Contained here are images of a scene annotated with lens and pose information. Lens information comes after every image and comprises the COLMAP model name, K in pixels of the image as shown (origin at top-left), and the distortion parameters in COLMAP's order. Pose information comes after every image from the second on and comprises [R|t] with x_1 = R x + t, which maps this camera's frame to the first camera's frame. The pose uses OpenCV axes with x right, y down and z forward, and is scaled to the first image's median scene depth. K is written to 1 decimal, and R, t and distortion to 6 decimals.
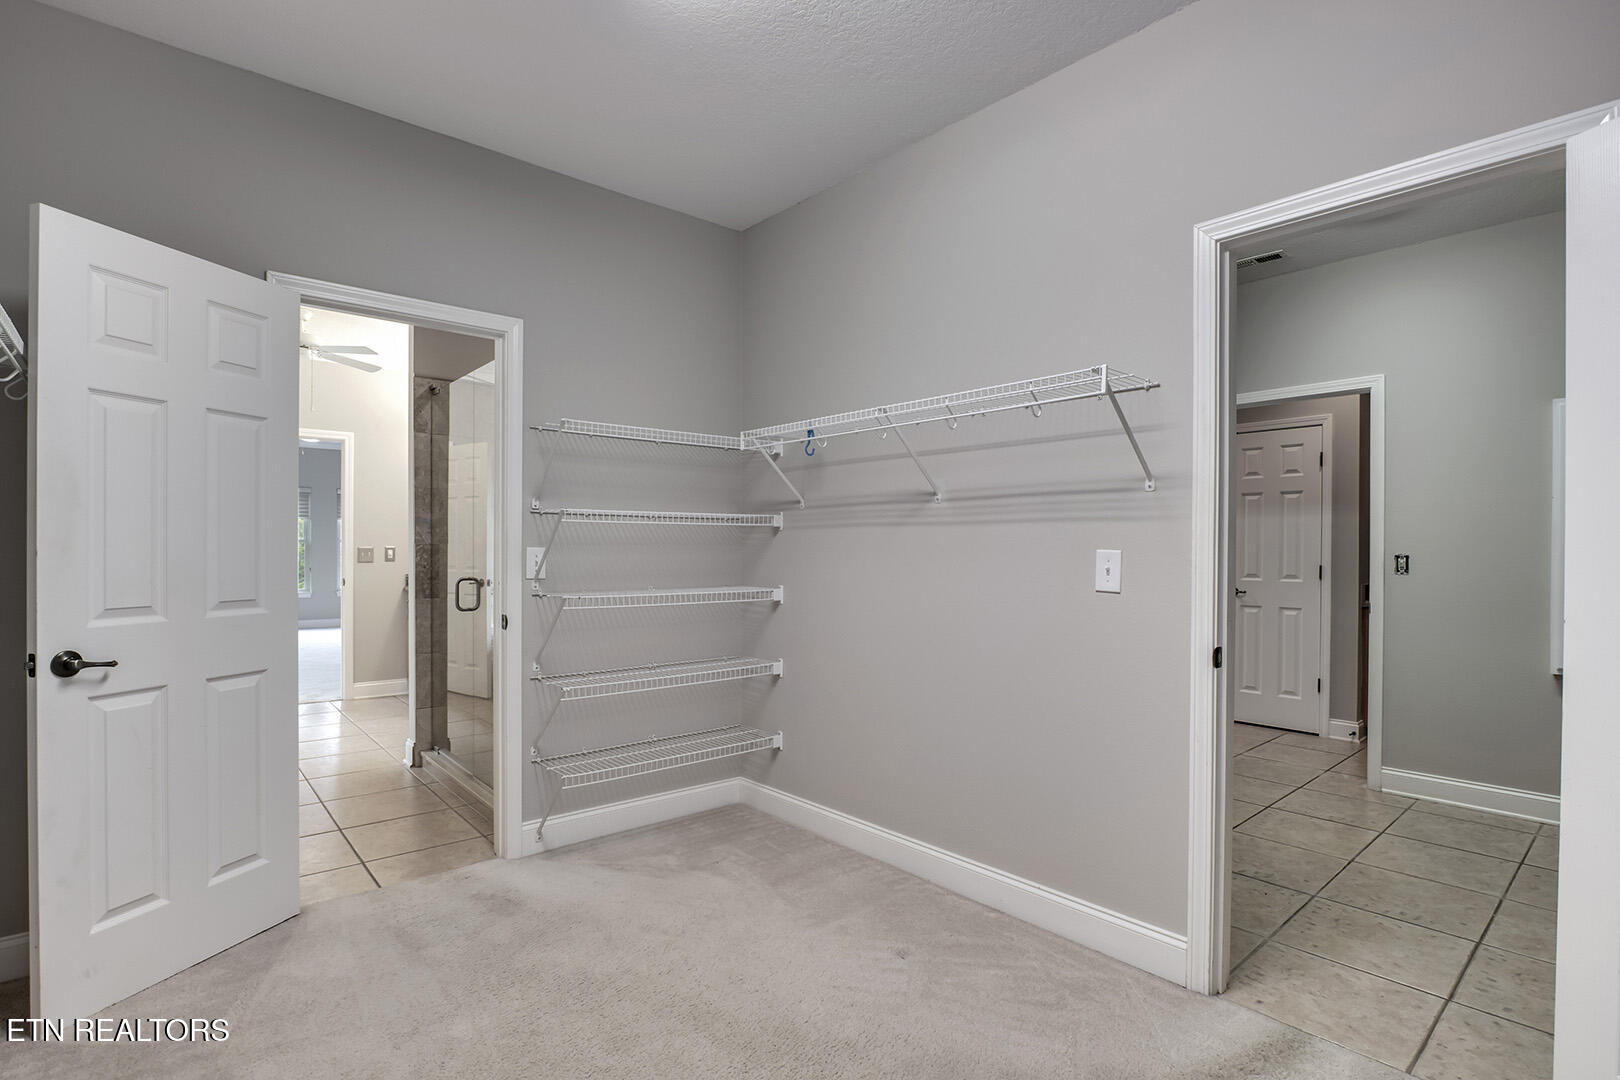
lens RADIAL K [[765.0, 0, 824.4], [0, 765.0, 549.9], [0, 0, 1]] dist [-0.018151, 0.001754]
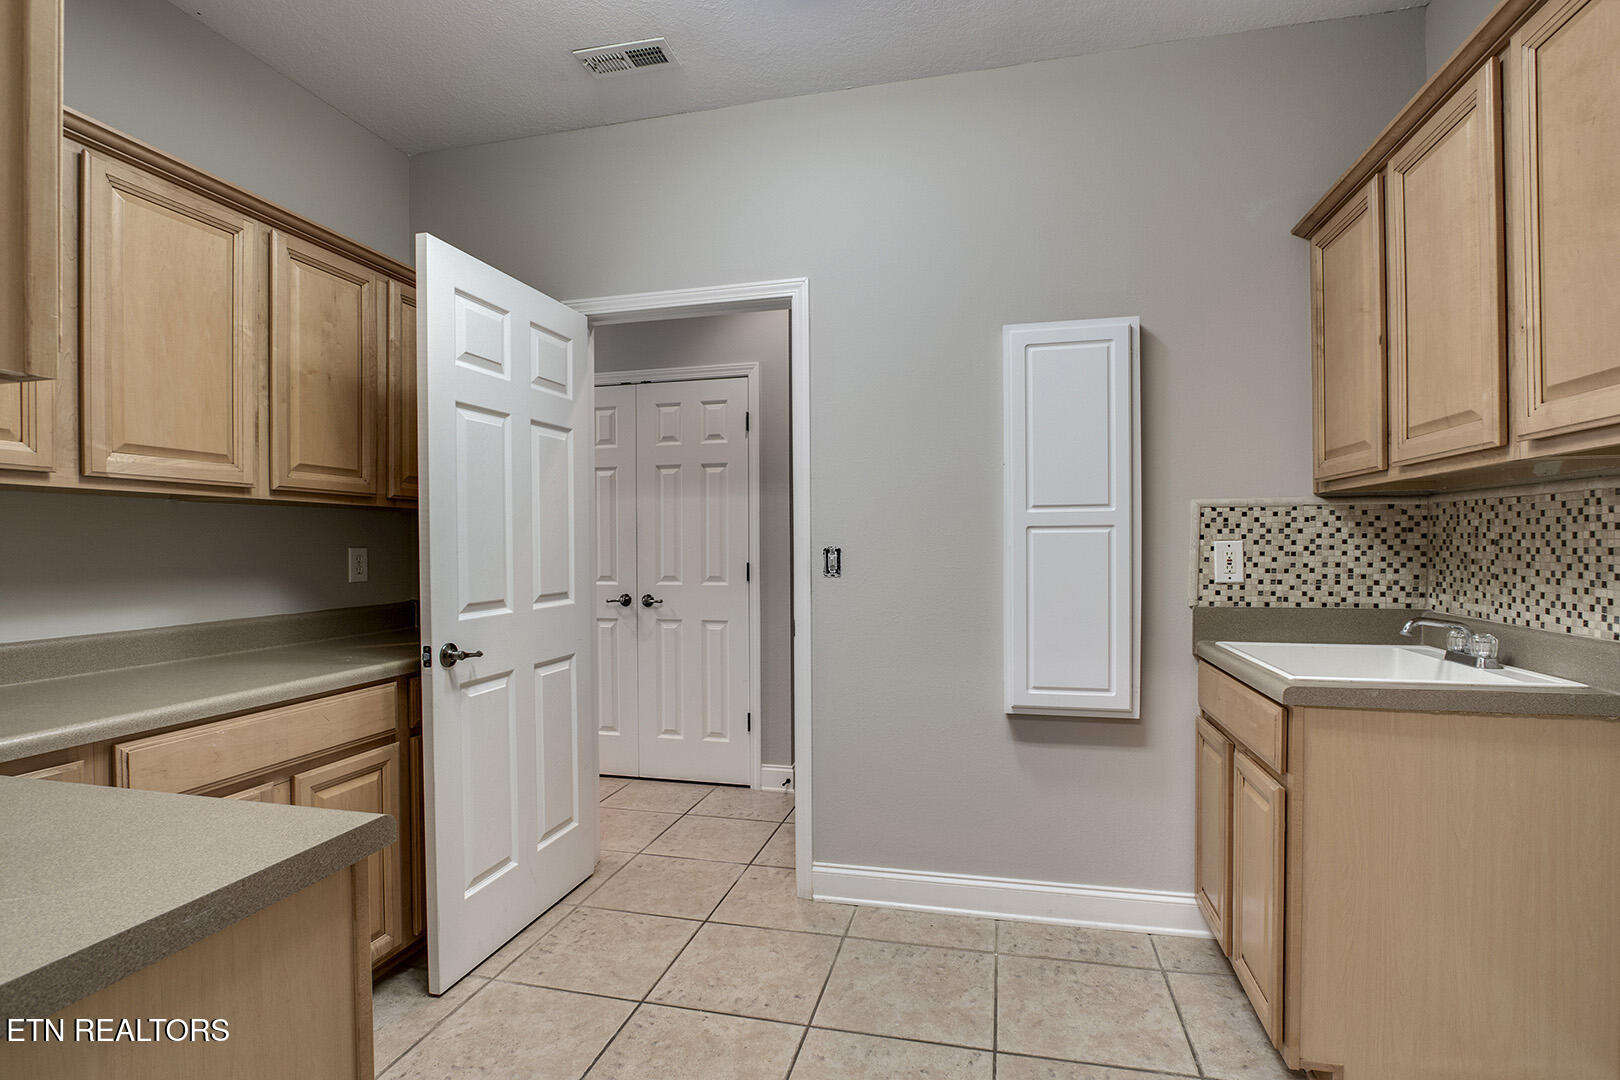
lens RADIAL K [[765.0, 0, 807.1], [0, 765.0, 541.5], [0, 0, 1]] dist [-0.018151, 0.001754]
pose [[0.822342, -0.007944, 0.568937, 0.345773], [0.011295, 0.999933, -0.002364, 0.002346], [-0.568881, 0.008370, 0.822377, 0.438973]]
